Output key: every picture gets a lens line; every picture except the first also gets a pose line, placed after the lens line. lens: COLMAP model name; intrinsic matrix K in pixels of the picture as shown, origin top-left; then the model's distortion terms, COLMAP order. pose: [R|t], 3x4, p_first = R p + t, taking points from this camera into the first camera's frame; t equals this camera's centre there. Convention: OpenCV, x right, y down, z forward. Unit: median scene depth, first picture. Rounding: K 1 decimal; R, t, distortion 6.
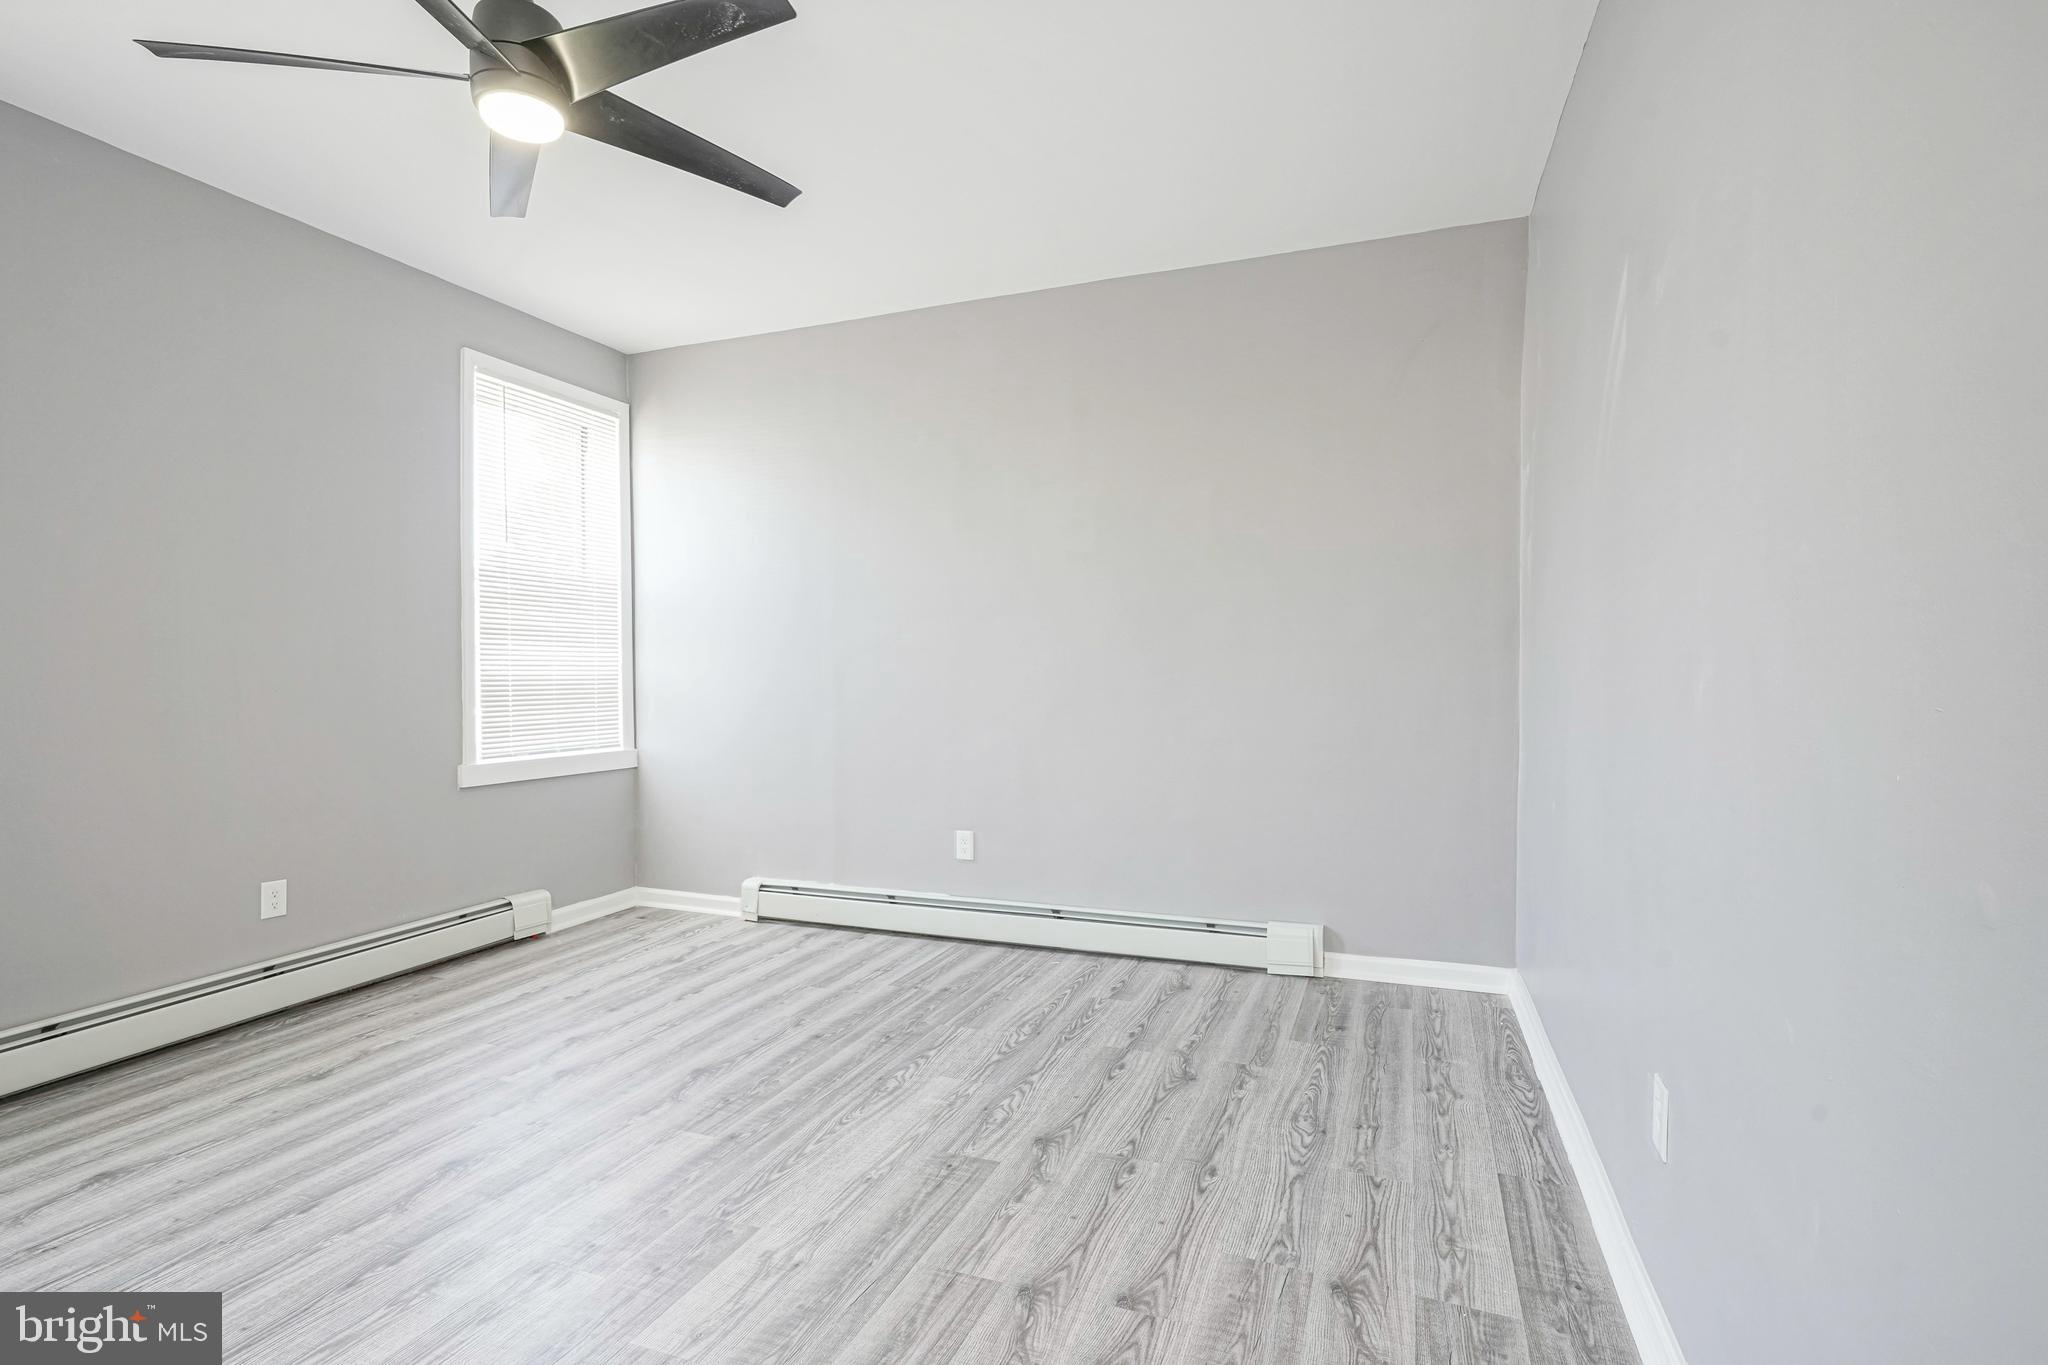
lens RADIAL K [[1014.1, 0, 1025.9], [0, 1014.1, 683.1], [0, 0, 1]] dist [-0.008178, 0.005350]
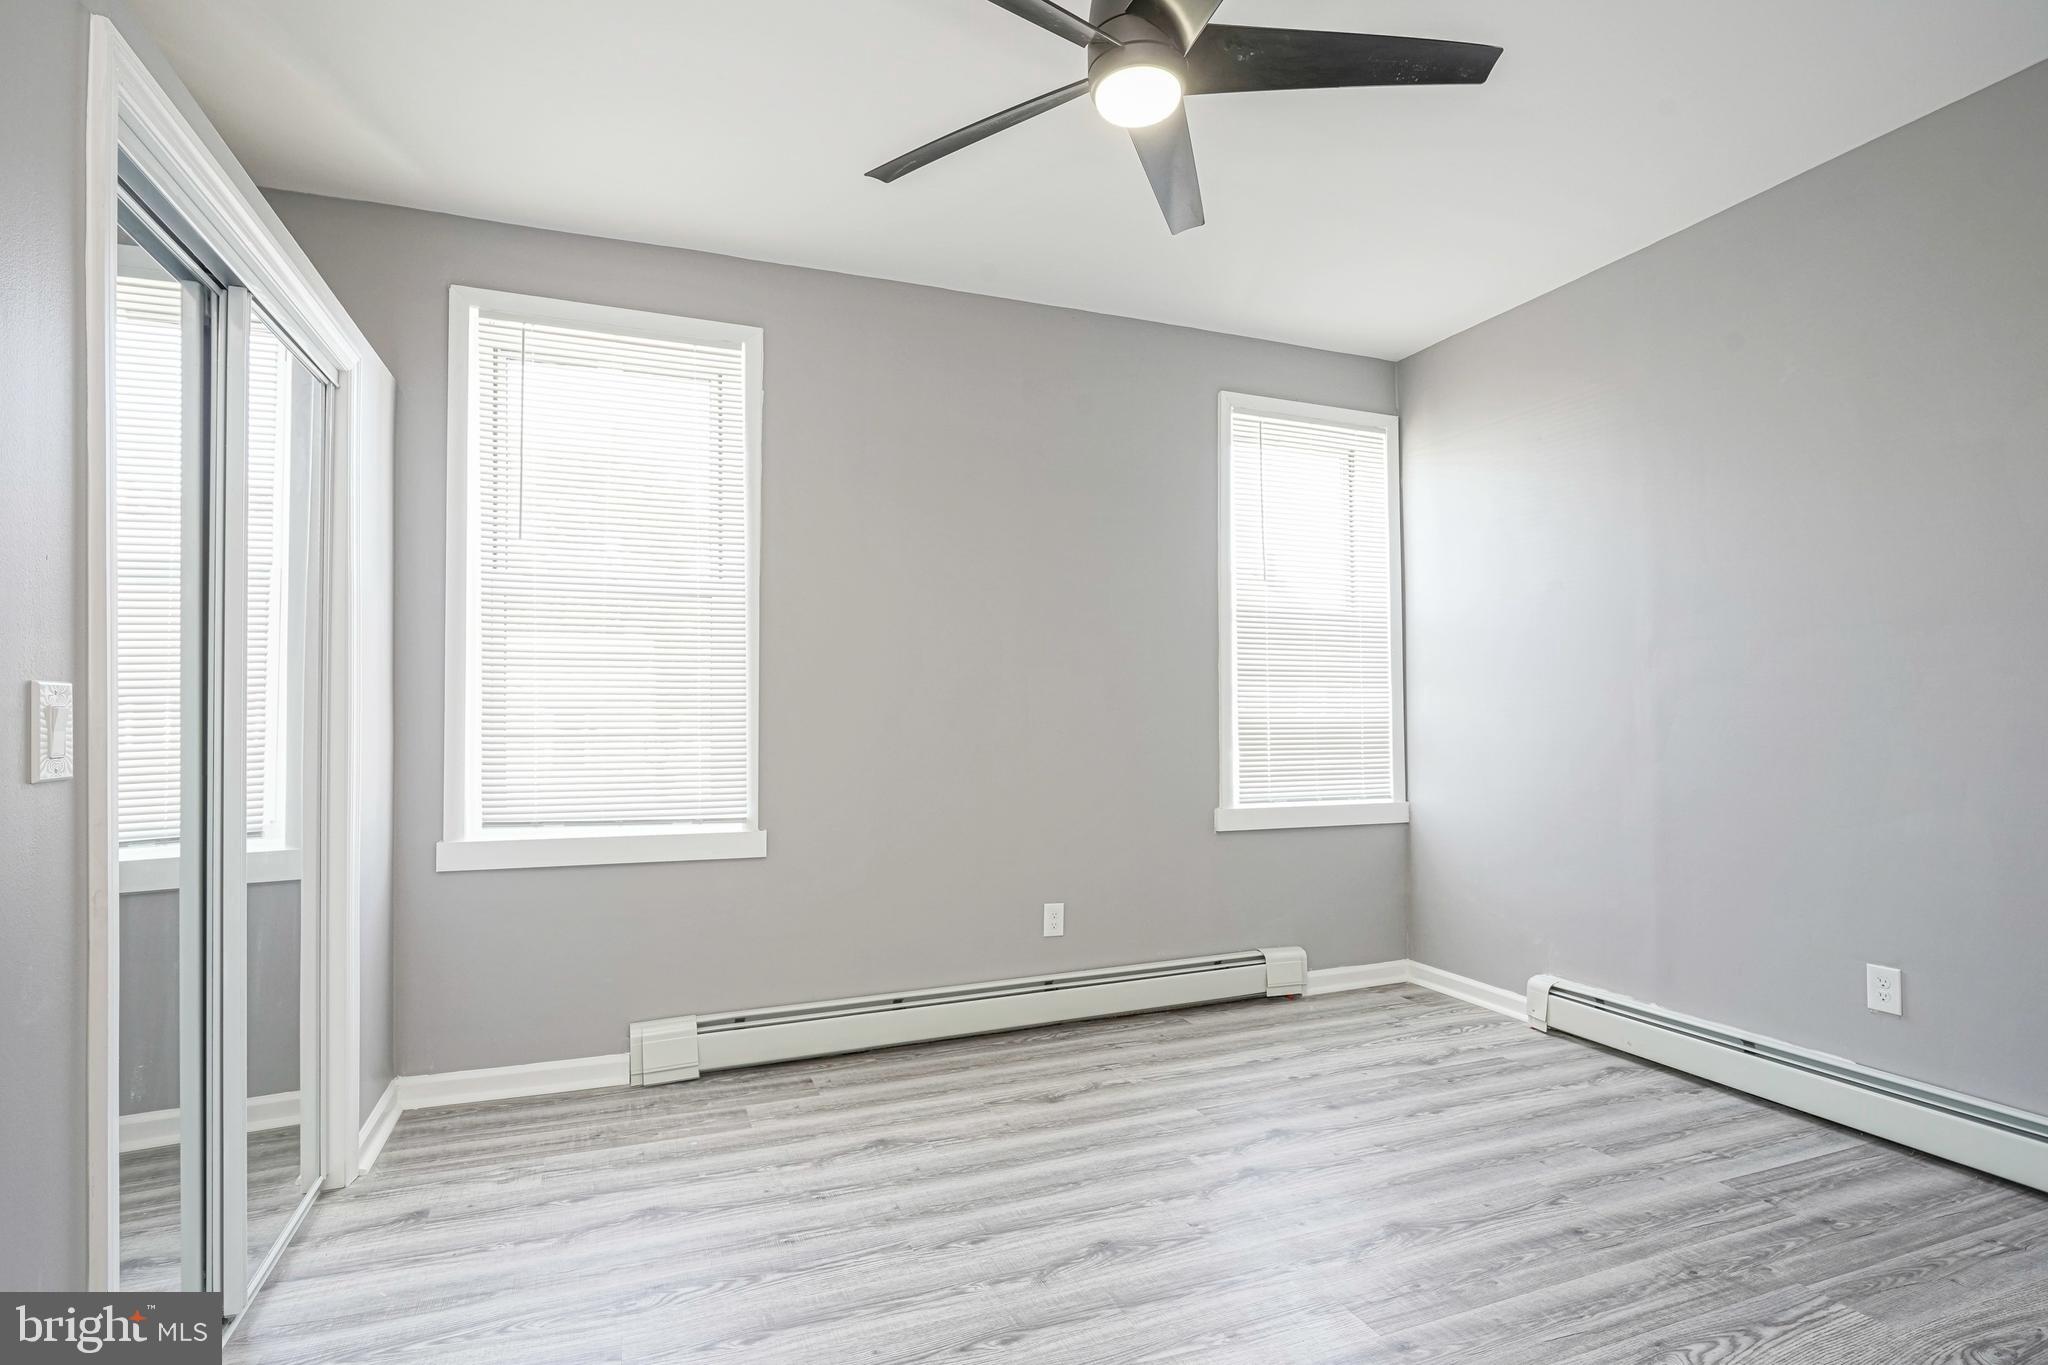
lens RADIAL K [[1014.1, 0, 1026.2], [0, 1014.1, 690.2], [0, 0, 1]] dist [-0.008178, 0.005350]
pose [[0.677882, -0.017123, -0.734972, 0.050895], [-0.008379, 0.999484, -0.031014, -0.002646], [0.735123, 0.027182, 0.677388, 0.201924]]
